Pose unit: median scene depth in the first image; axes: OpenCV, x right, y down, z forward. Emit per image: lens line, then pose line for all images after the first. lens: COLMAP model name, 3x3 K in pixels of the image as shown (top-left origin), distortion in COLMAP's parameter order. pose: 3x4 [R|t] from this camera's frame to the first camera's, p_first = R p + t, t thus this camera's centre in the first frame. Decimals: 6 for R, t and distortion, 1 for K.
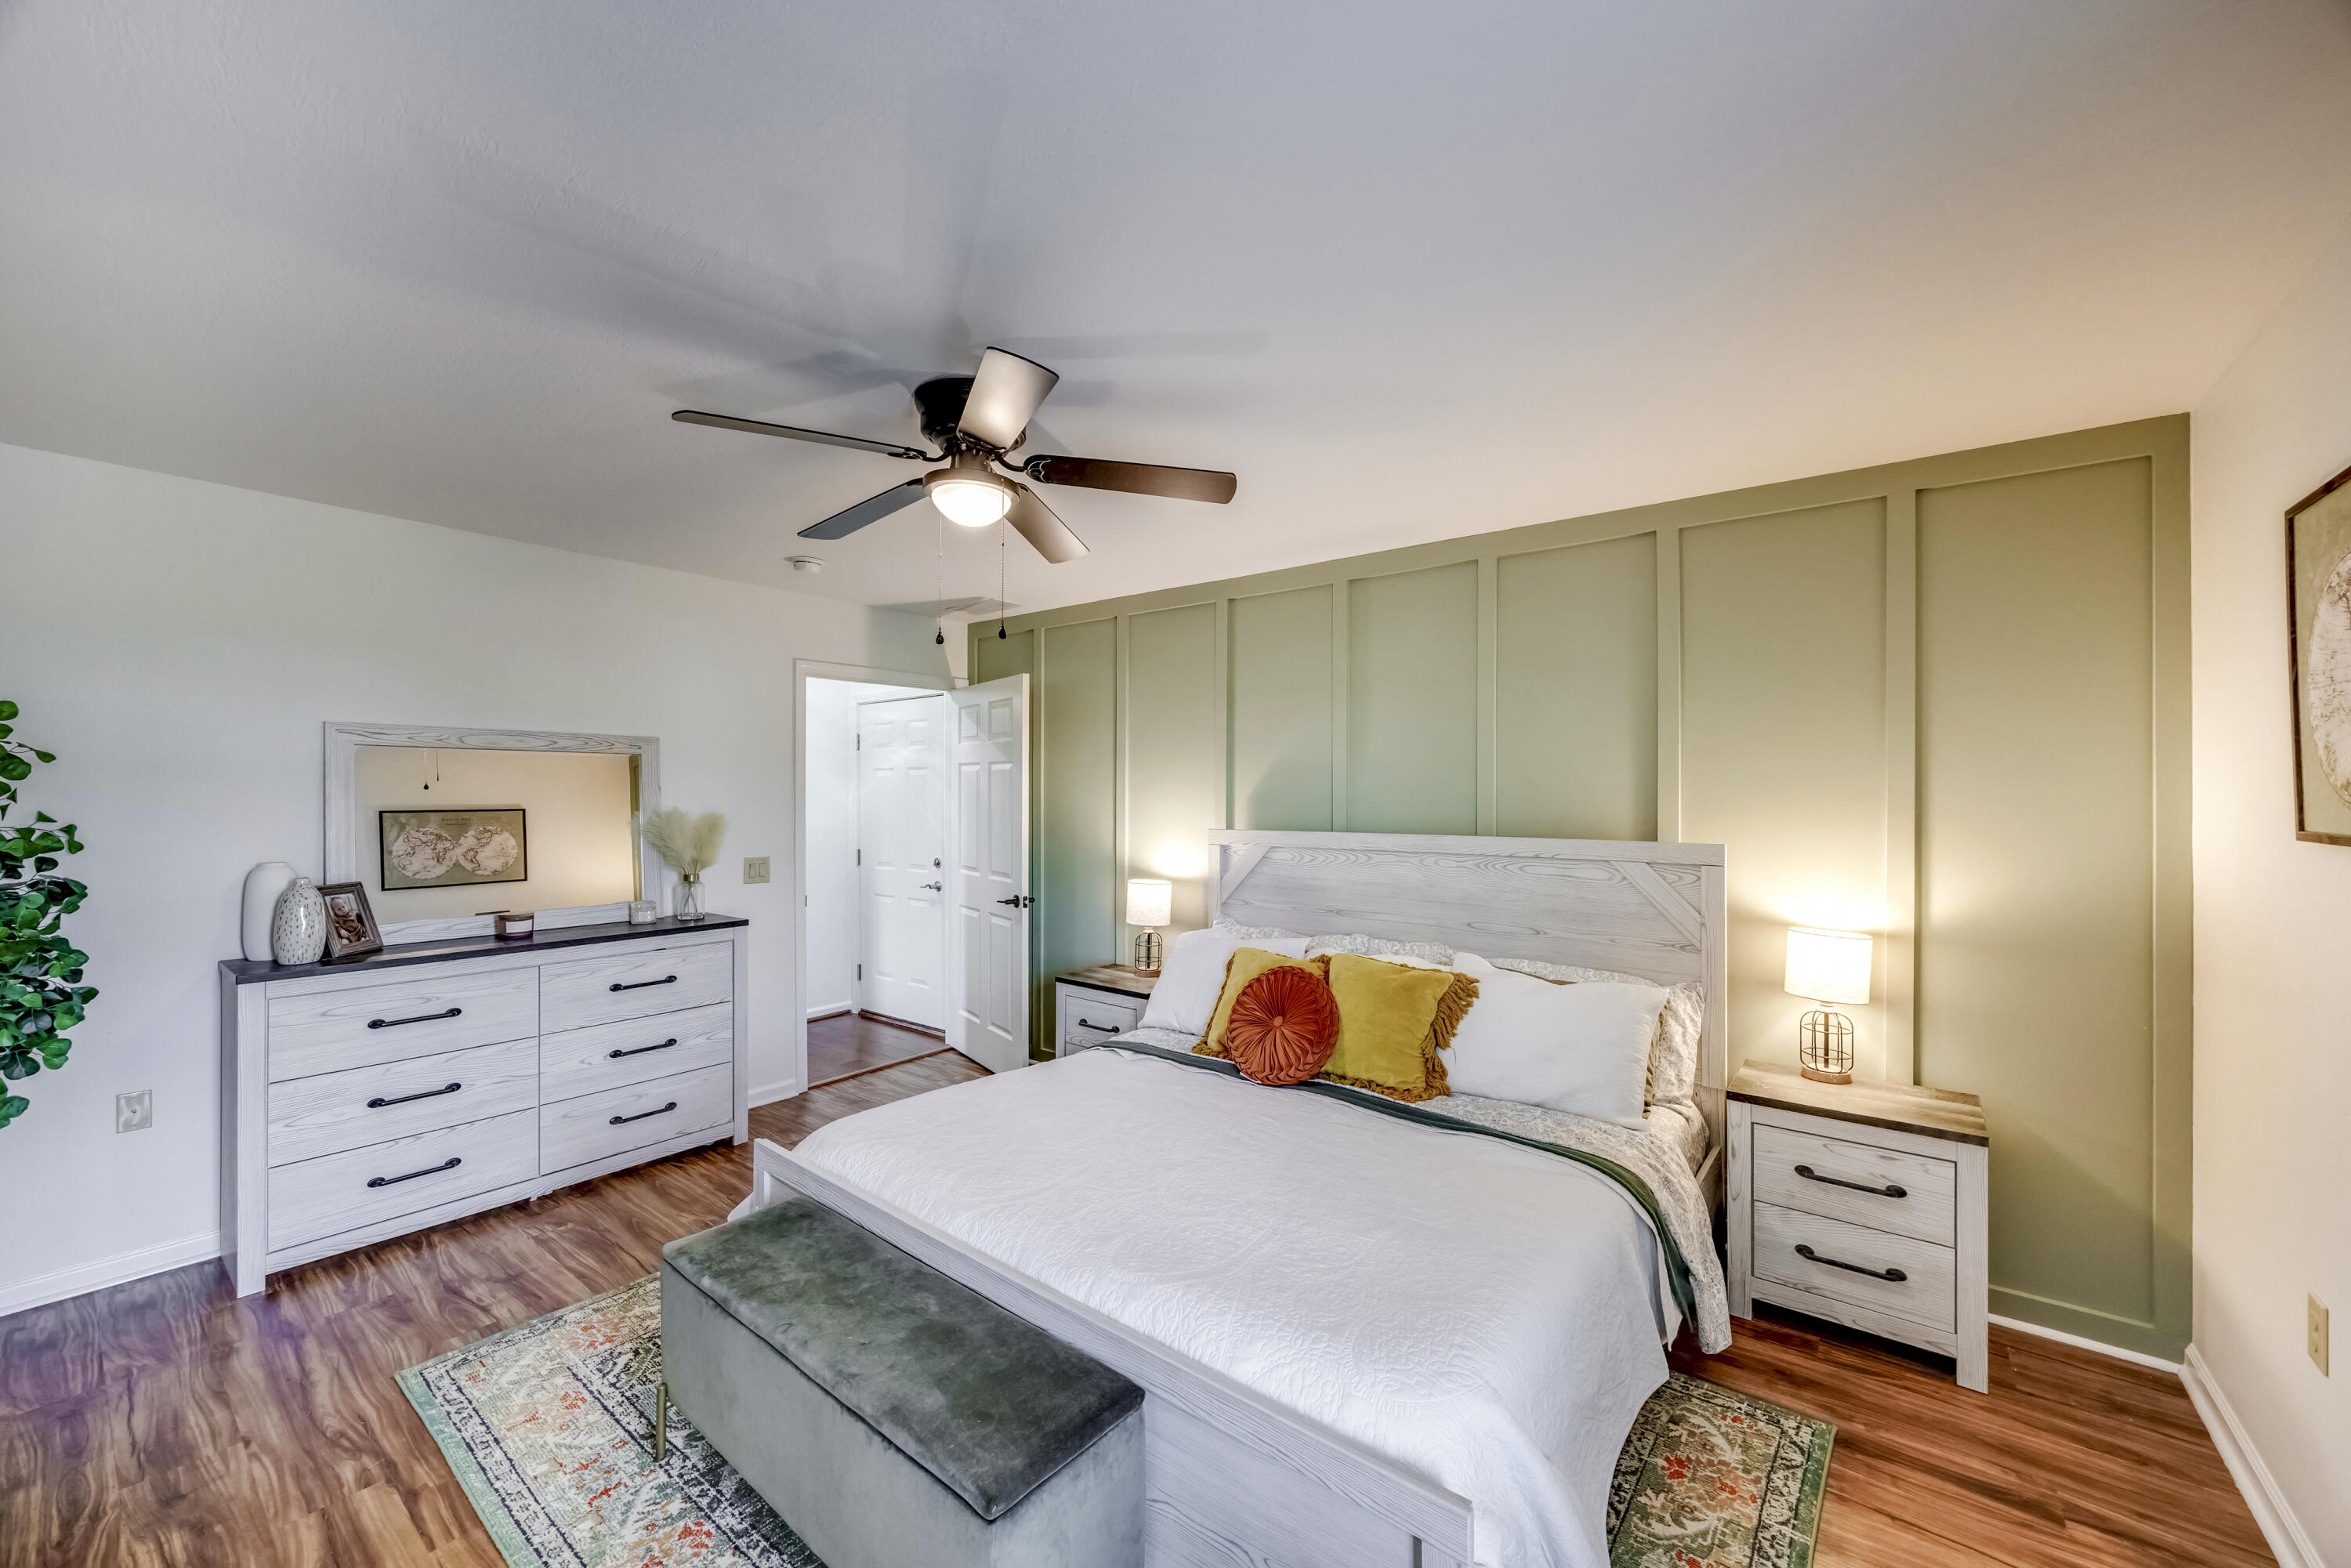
lens RADIAL K [[888.9, 0, 1189.4], [0, 888.9, 774.7], [0, 0, 1]] dist [-0.010131, -0.000216]
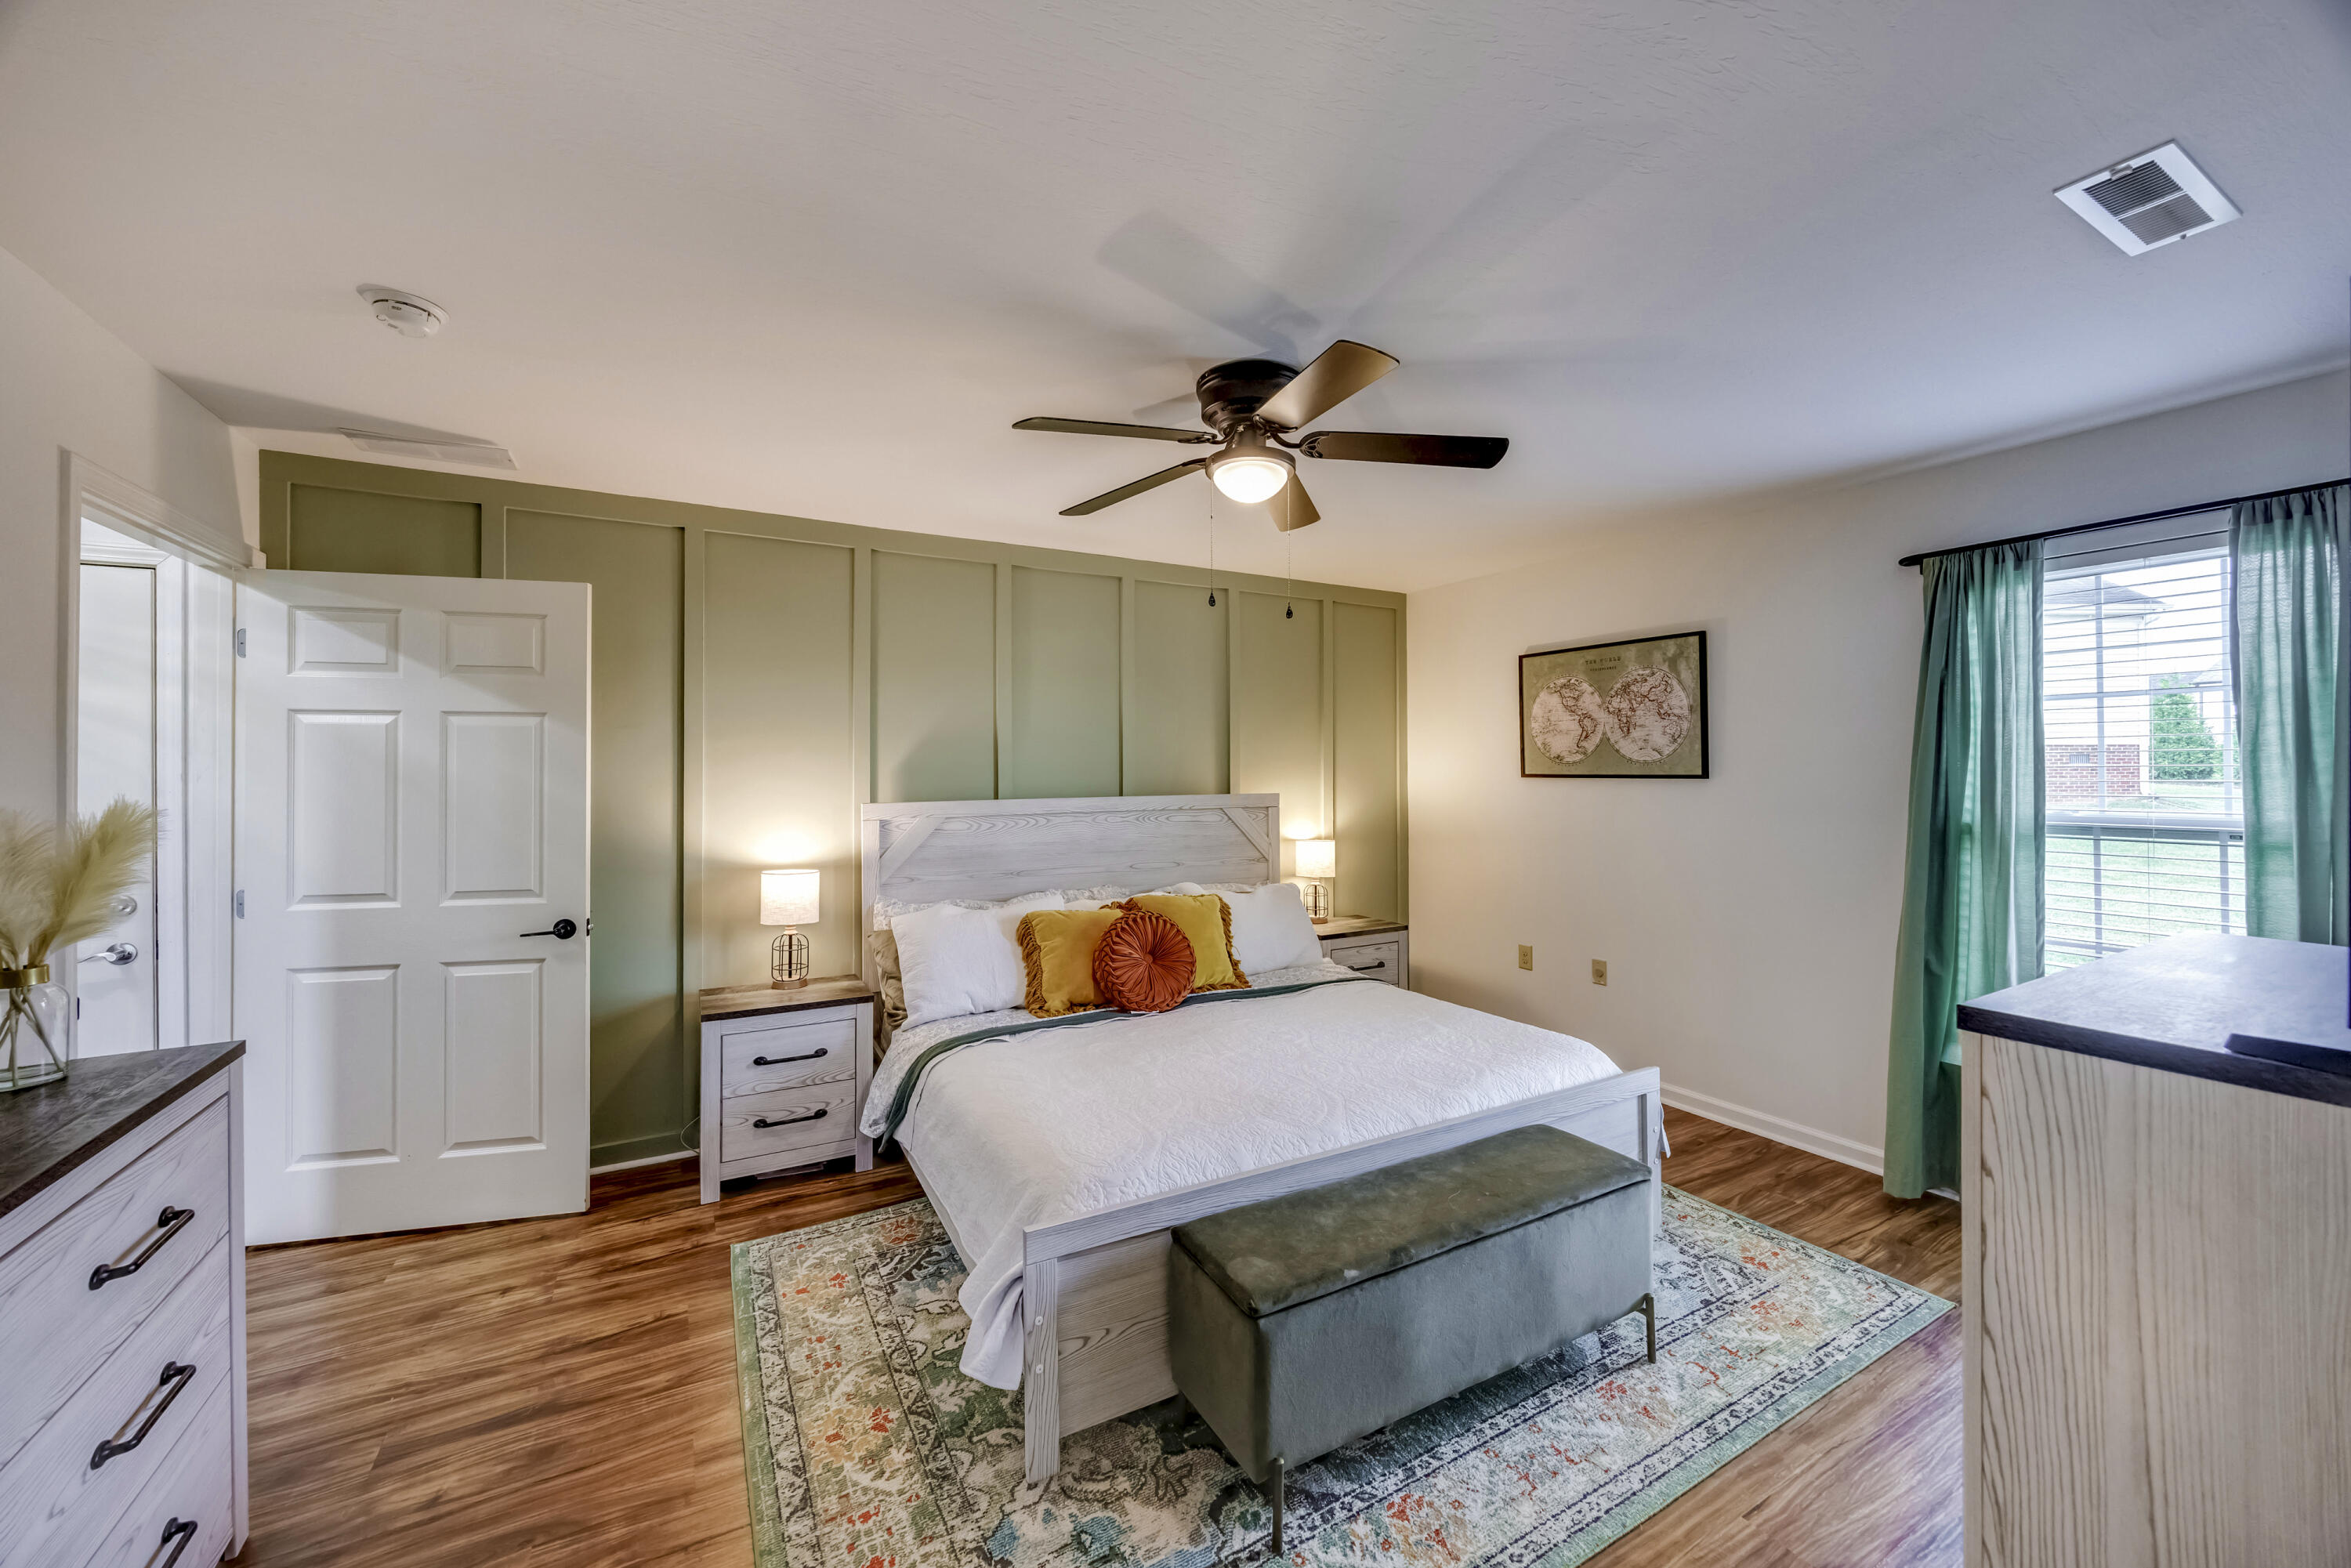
lens RADIAL K [[890.1, 0, 1175.7], [0, 890.1, 754.8], [0, 0, 1]] dist [-0.000400, 0.000003]
pose [[0.393296, 0.008888, 0.919369, -0.853732], [-0.013317, 0.999903, -0.003969, 0.014624], [-0.919315, -0.010682, 0.393377, 0.458100]]
